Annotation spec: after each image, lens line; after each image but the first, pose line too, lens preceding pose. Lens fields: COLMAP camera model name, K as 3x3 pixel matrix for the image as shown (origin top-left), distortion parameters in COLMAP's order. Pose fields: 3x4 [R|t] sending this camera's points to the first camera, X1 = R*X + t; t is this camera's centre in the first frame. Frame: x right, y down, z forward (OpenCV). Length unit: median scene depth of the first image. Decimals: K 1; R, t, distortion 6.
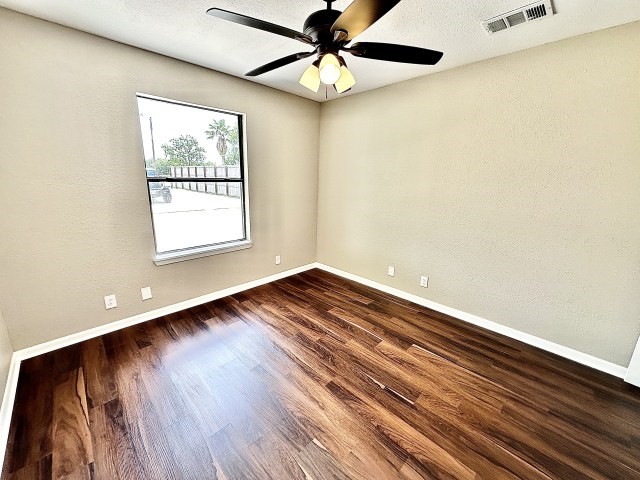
lens RADIAL K [[256.3, 0, 320.0], [0, 256.3, 240.0], [0, 0, 1]] dist [-0.001431, -0.000013]
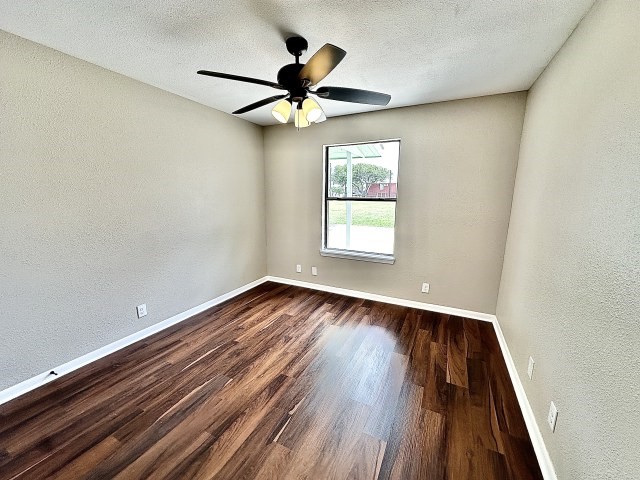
lens RADIAL K [[256.8, 0, 320.0], [0, 256.8, 240.0], [0, 0, 1]] dist [0.001304, 0.000213]
pose [[0.323661, 0.148286, -0.934481, 0.636590], [-0.223274, 0.971720, 0.076864, -0.085937], [0.919452, 0.183768, 0.347616, 0.385631]]
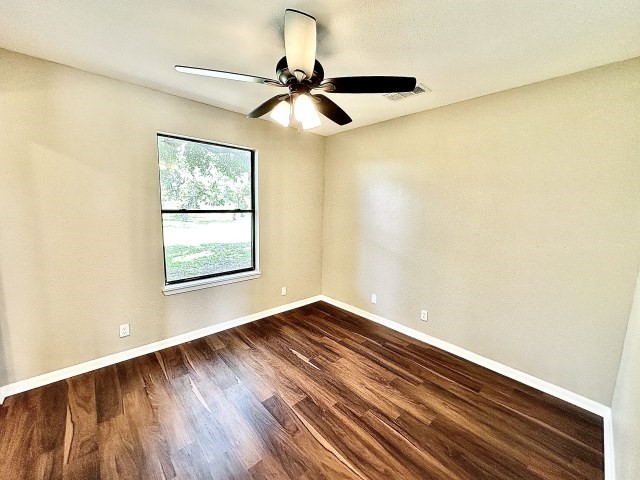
lens RADIAL K [[256.8, 0, 320.0], [0, 256.8, 240.0], [0, 0, 1]] dist [0.001304, 0.000213]
pose [[0.998758, 0.000401, -0.049816, 0.044120], [-0.006070, 0.993497, -0.113699, -0.011430], [0.049446, 0.113860, 0.992266, 0.017598]]
